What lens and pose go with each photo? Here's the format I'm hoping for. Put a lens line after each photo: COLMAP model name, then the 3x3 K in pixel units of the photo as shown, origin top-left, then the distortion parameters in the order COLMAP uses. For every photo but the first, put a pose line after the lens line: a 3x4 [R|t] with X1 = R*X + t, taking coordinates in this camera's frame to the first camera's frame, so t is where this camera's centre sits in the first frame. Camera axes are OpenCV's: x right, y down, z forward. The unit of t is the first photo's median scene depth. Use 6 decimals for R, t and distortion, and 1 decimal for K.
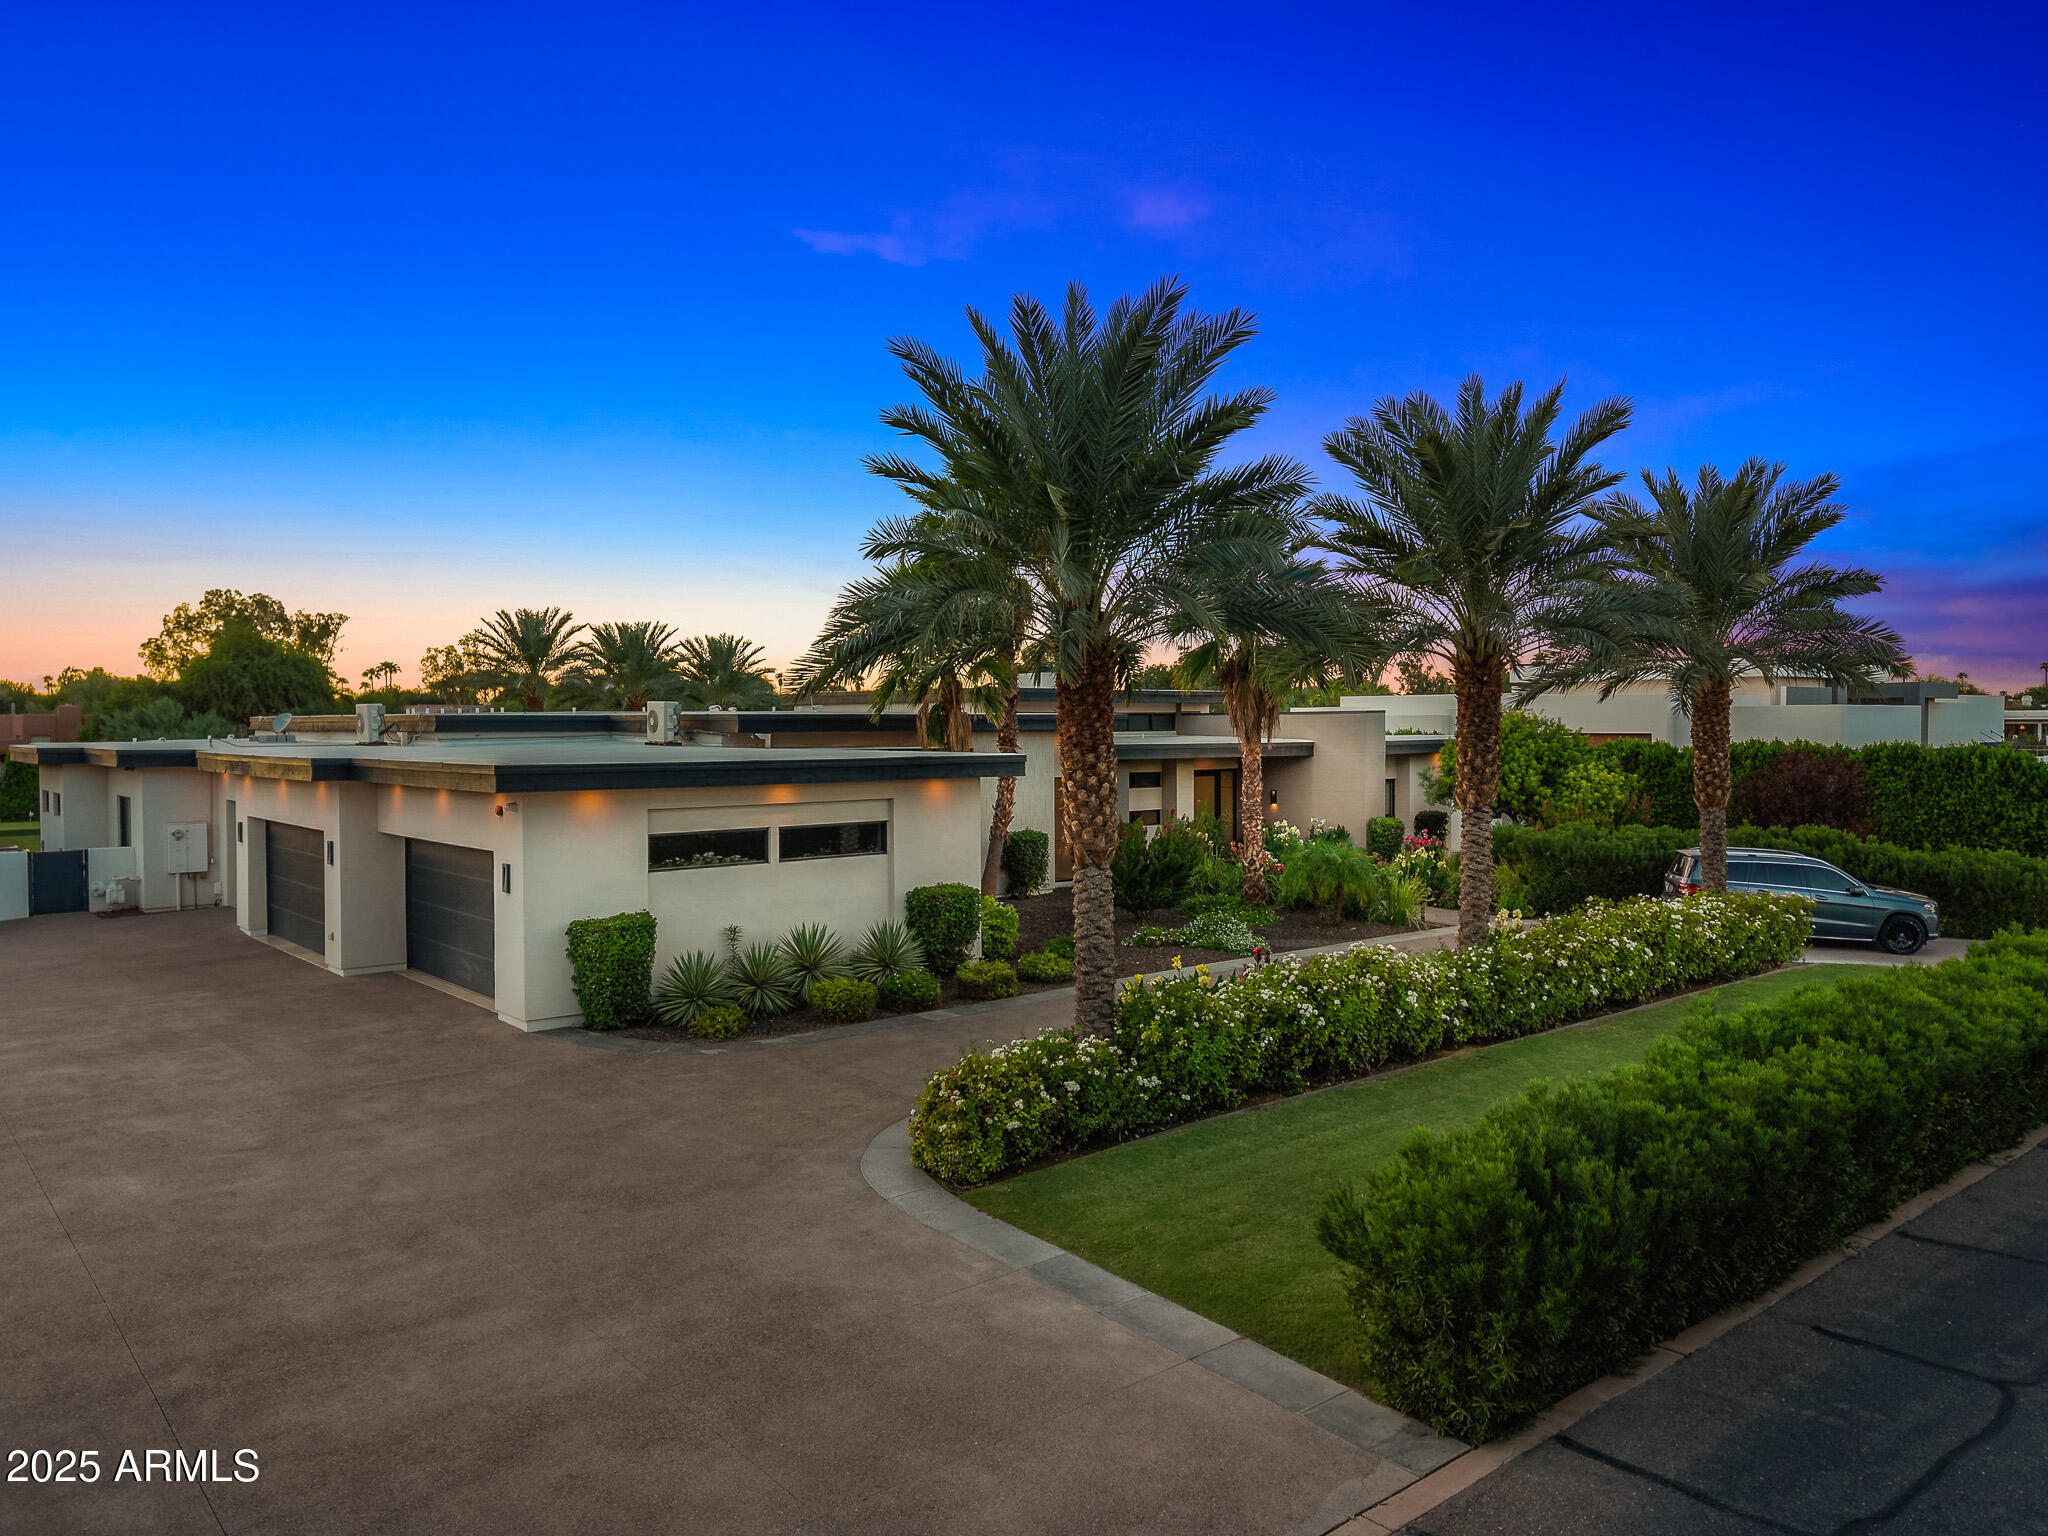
lens RADIAL K [[1463.2, 0, 1044.8], [0, 1463.2, 760.3], [0, 0, 1]] dist [0.048265, -0.042068]
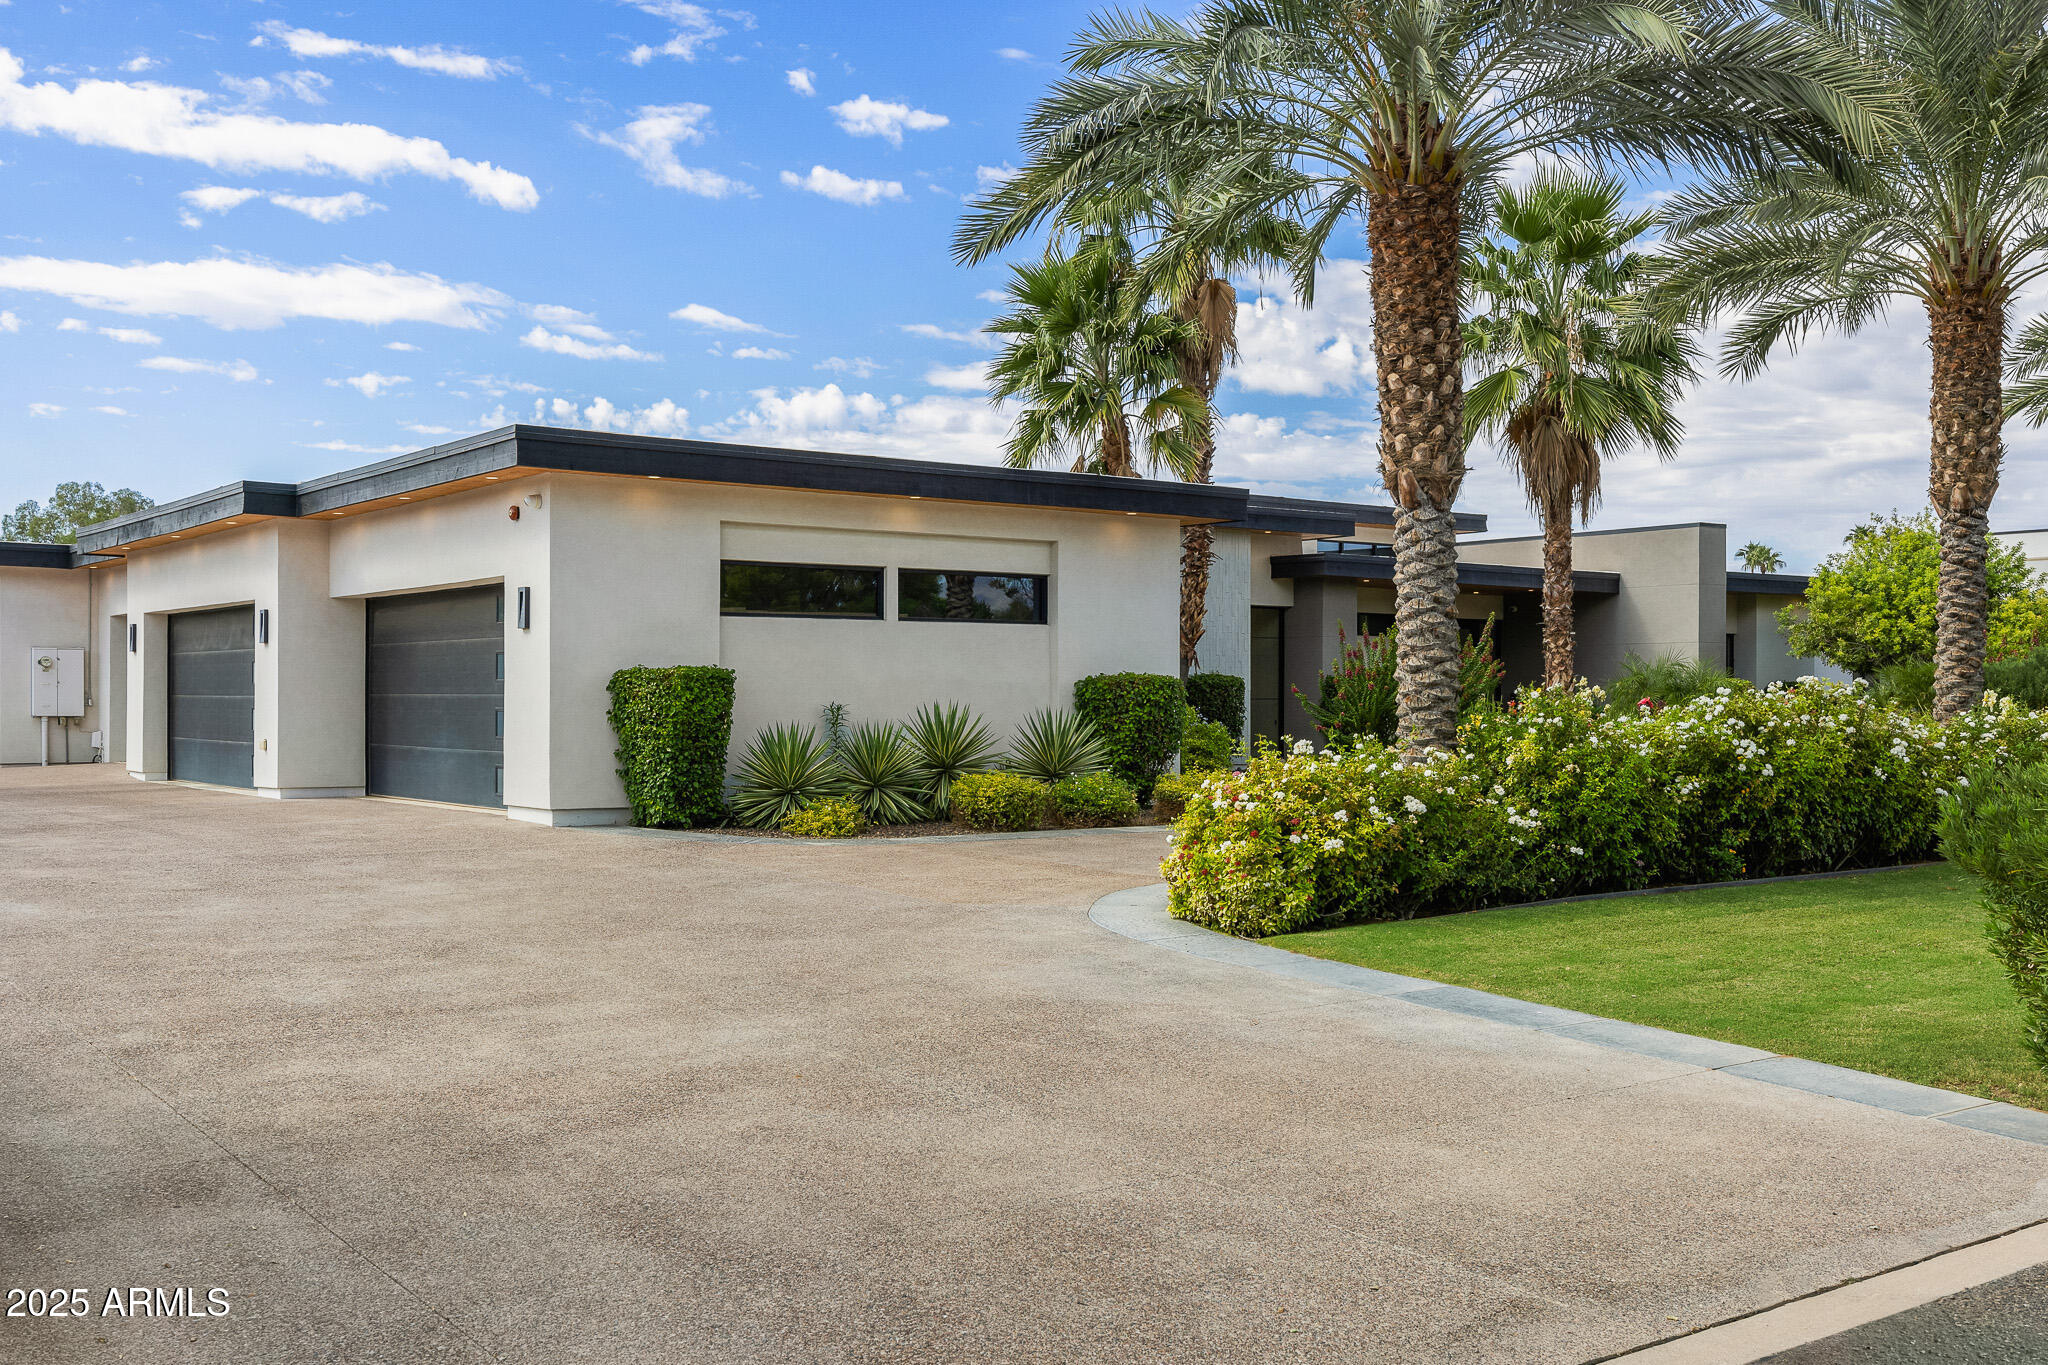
lens RADIAL K [[2009.2, 0, 1013.0], [0, 2009.2, 683.1], [0, 0, 1]] dist [0.008834, 0.000000]
pose [[0.997660, 0.004943, -0.068186, -0.071784], [-0.007204, 0.999431, -0.032958, 0.145679], [0.067984, 0.033372, 0.997128, 0.074708]]
